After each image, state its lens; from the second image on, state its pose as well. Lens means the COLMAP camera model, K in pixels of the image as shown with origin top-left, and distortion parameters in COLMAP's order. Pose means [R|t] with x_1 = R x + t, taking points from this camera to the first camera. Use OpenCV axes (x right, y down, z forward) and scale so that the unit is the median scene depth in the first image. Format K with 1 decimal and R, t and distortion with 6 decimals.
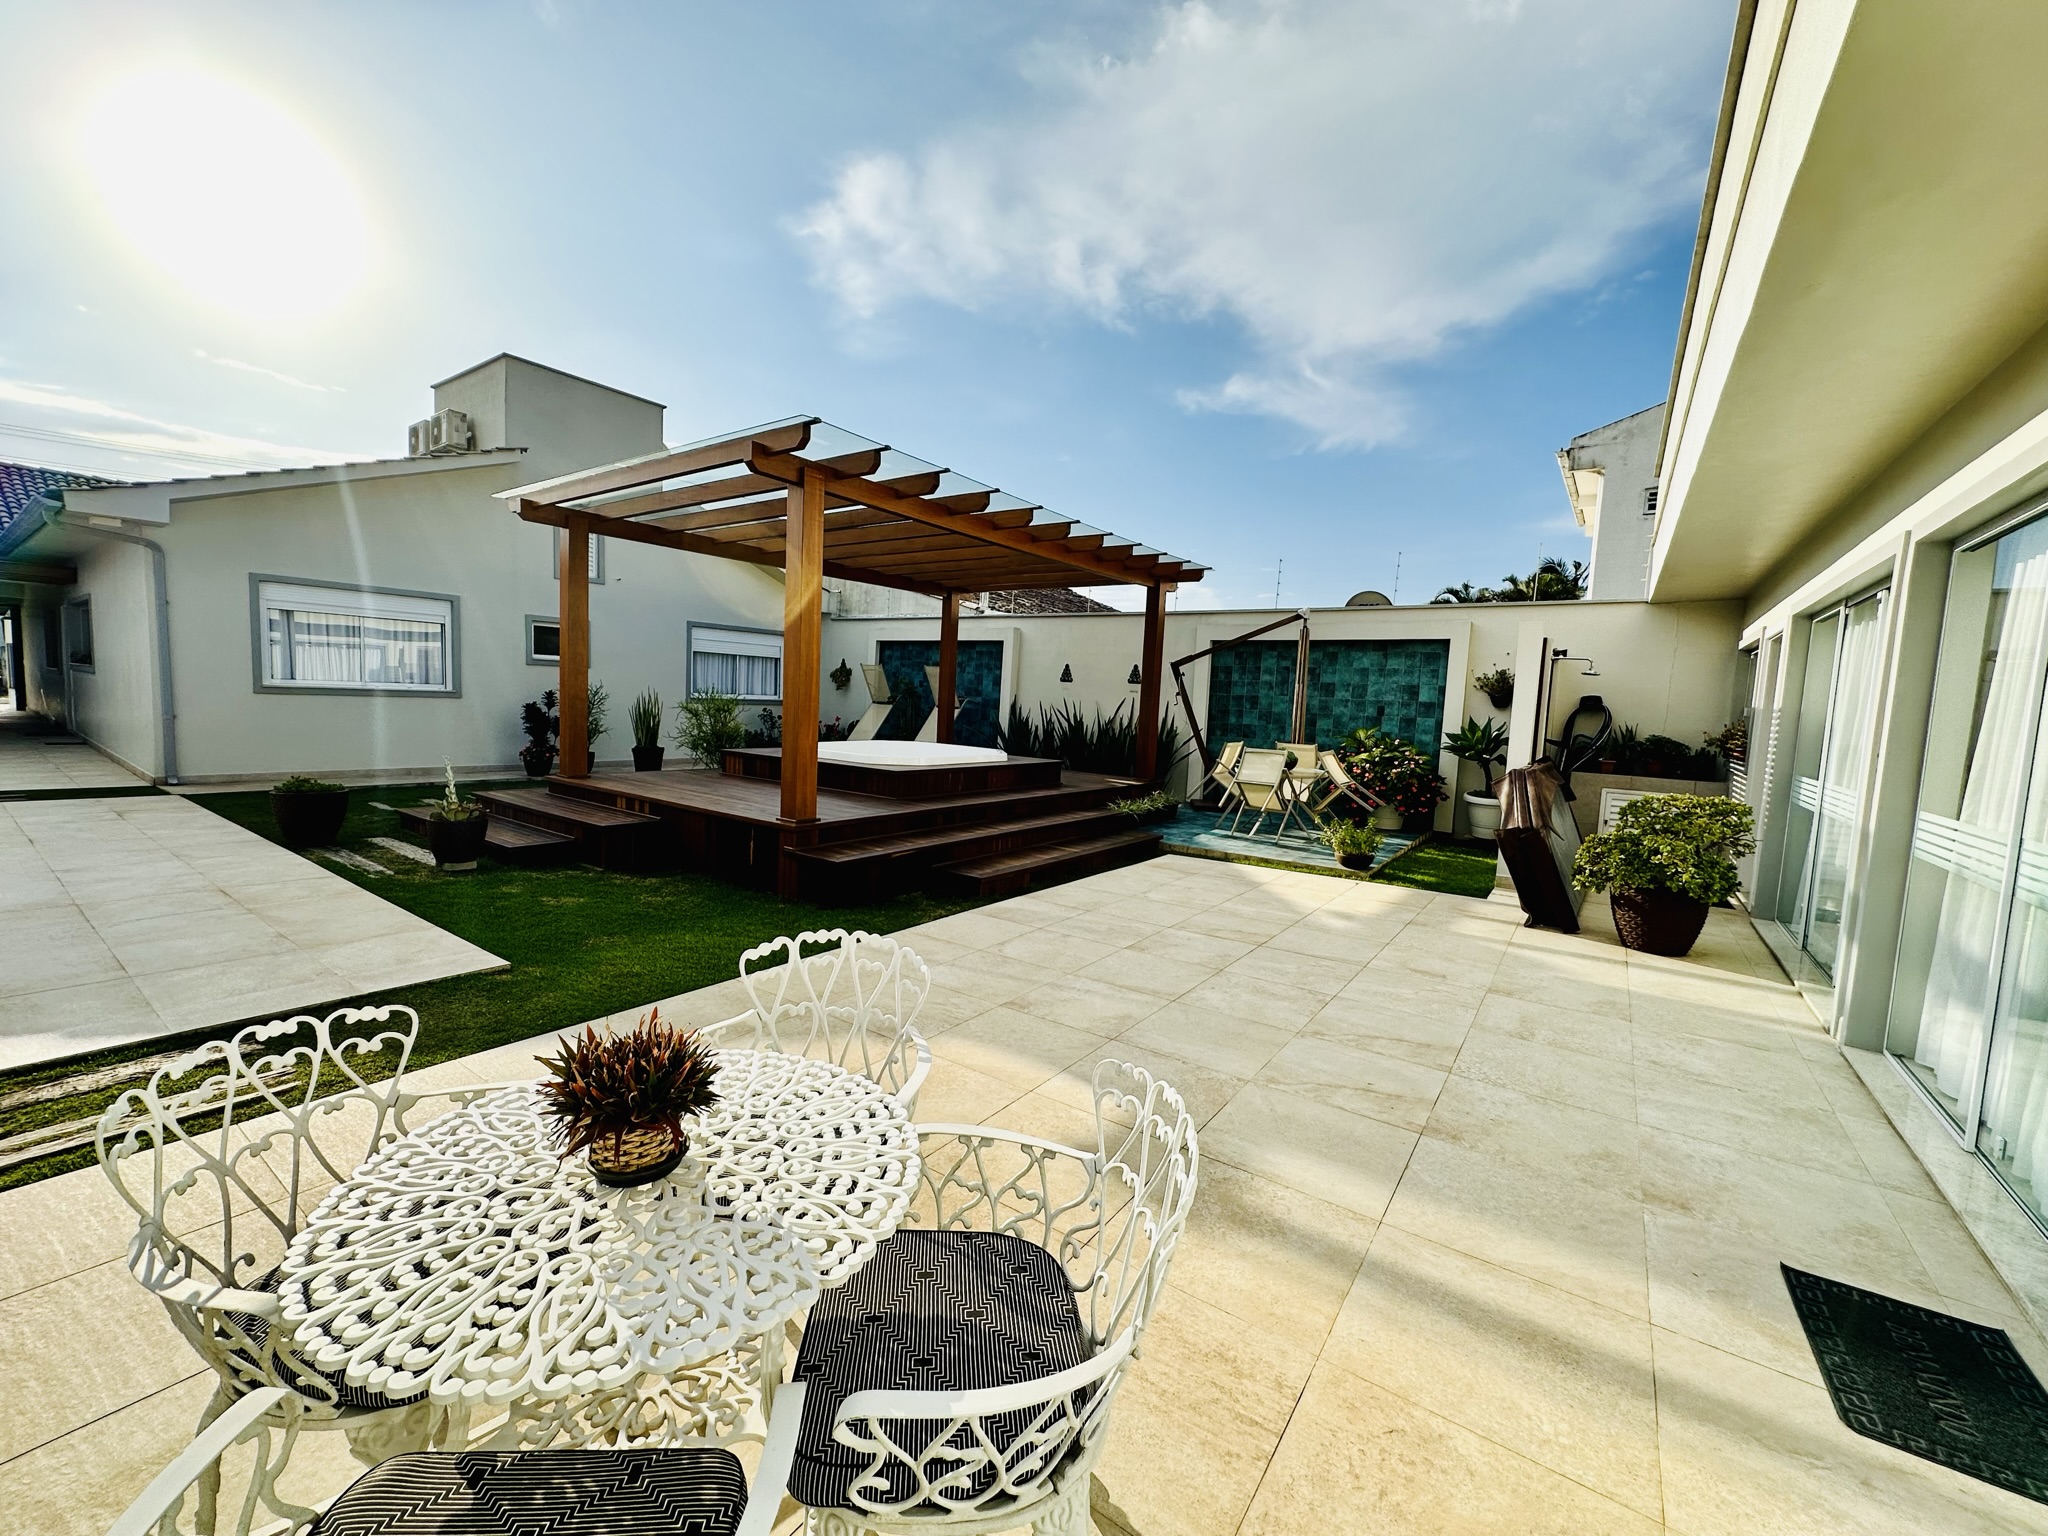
lens RADIAL K [[814.6, 0, 1017.3], [0, 814.6, 767.7], [0, 0, 1]] dist [-0.000527, -0.000197]
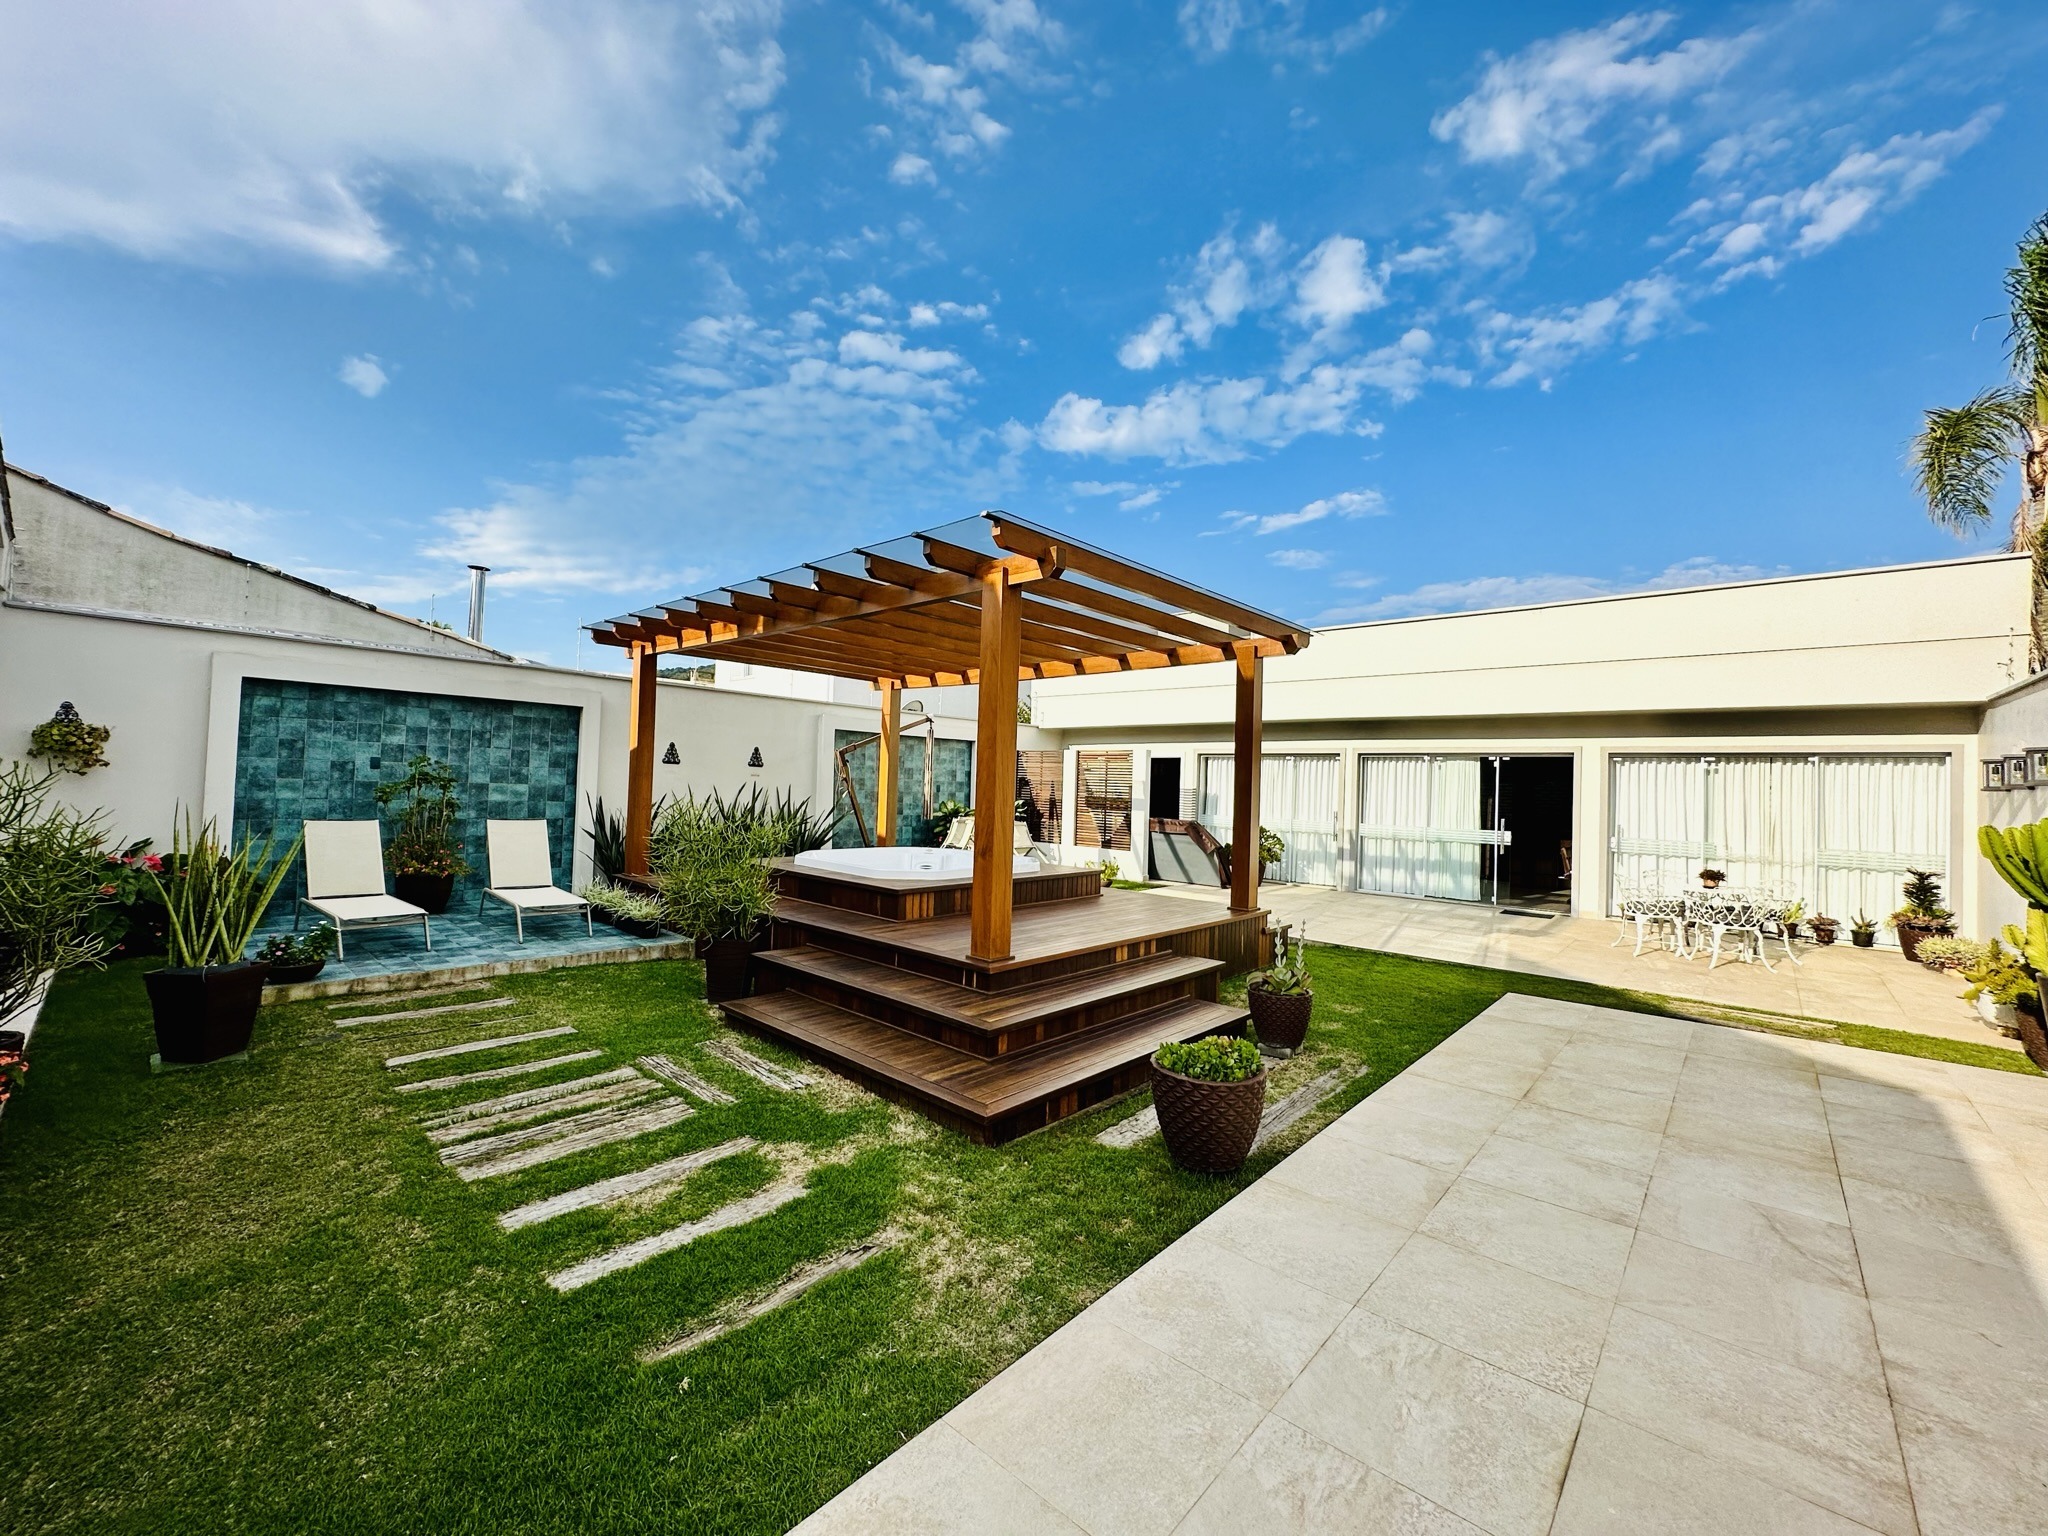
lens RADIAL K [[814.6, 0, 1020.5], [0, 814.6, 765.3], [0, 0, 1]] dist [-0.000527, -0.000197]
pose [[0.097414, -0.012876, 0.995161, -0.846626], [0.068026, 0.997664, 0.006249, -0.100063], [-0.992916, 0.067088, 0.098062, 0.666752]]
